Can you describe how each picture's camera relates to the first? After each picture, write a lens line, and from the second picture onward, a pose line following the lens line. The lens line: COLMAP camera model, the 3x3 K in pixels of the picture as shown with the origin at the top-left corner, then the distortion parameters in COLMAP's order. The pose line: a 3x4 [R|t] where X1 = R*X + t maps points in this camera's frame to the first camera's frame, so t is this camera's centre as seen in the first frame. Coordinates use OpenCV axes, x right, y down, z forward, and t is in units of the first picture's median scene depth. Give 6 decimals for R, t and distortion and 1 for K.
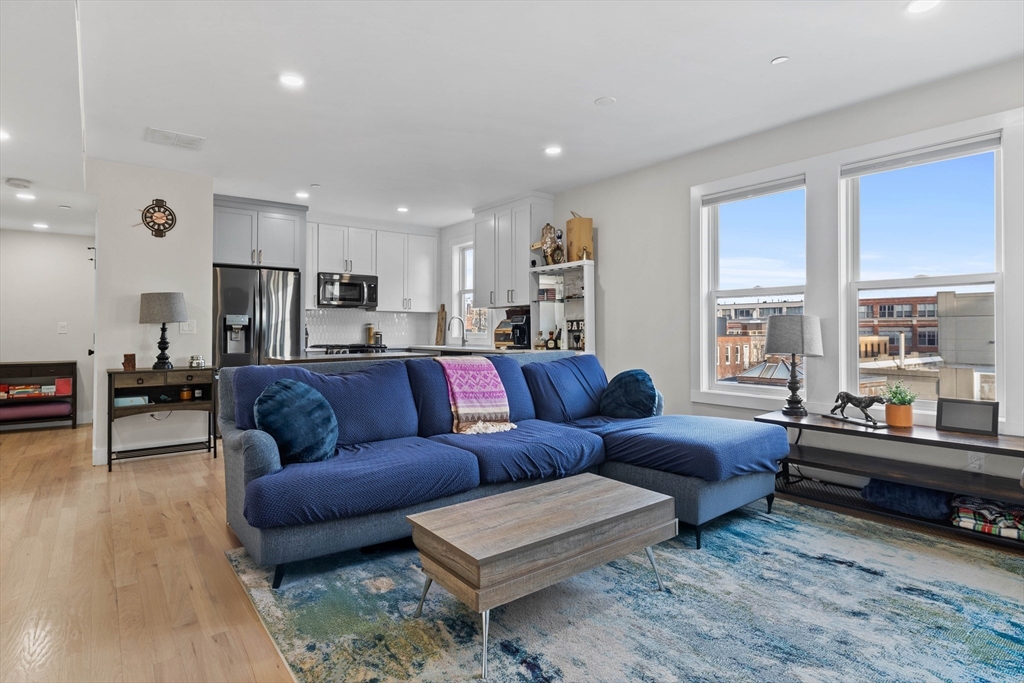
lens RADIAL K [[530.1, 0, 513.2], [0, 530.1, 328.2], [0, 0, 1]] dist [0.000736, 0.000201]
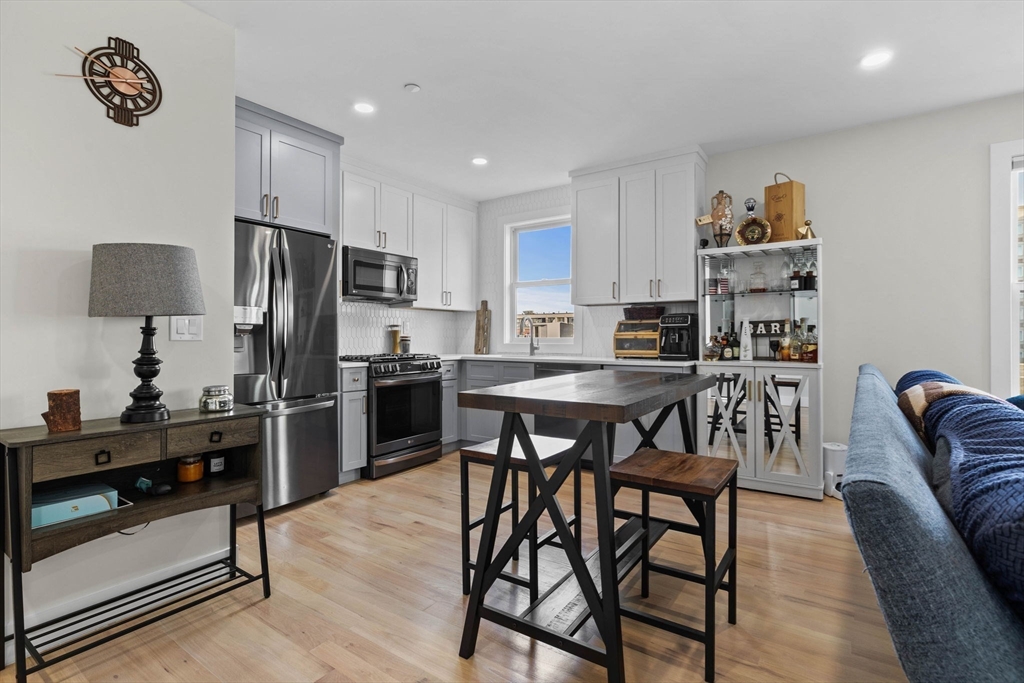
lens RADIAL K [[479.1, 0, 516.4], [0, 479.1, 337.0], [0, 0, 1]] dist [-0.001360, -0.000166]
pose [[0.951498, -0.000607, 0.307655, -0.436144], [-0.001656, 0.999973, 0.007093, 0.003590], [-0.307651, -0.007258, 0.951472, 0.469300]]
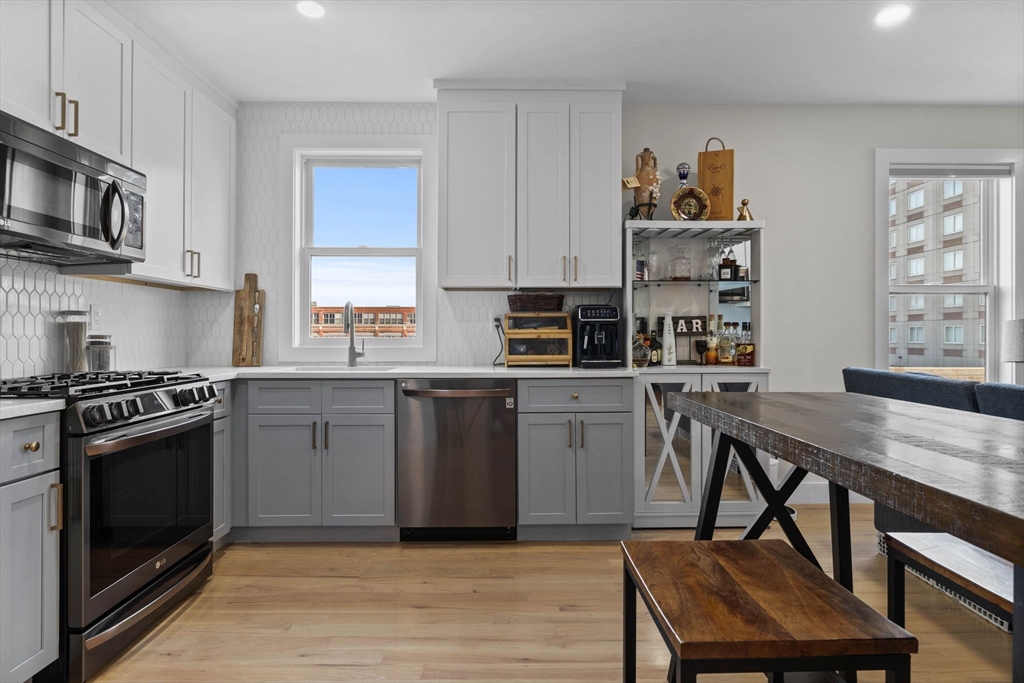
lens RADIAL K [[533.7, 0, 508.6], [0, 533.7, 337.6], [0, 0, 1]] dist [-0.001010, 0.000302]
pose [[0.610357, -0.002336, 0.792123, -0.514198], [-0.004657, 0.999968, 0.006537, 0.006413], [-0.792113, -0.007679, 0.610327, 0.799020]]
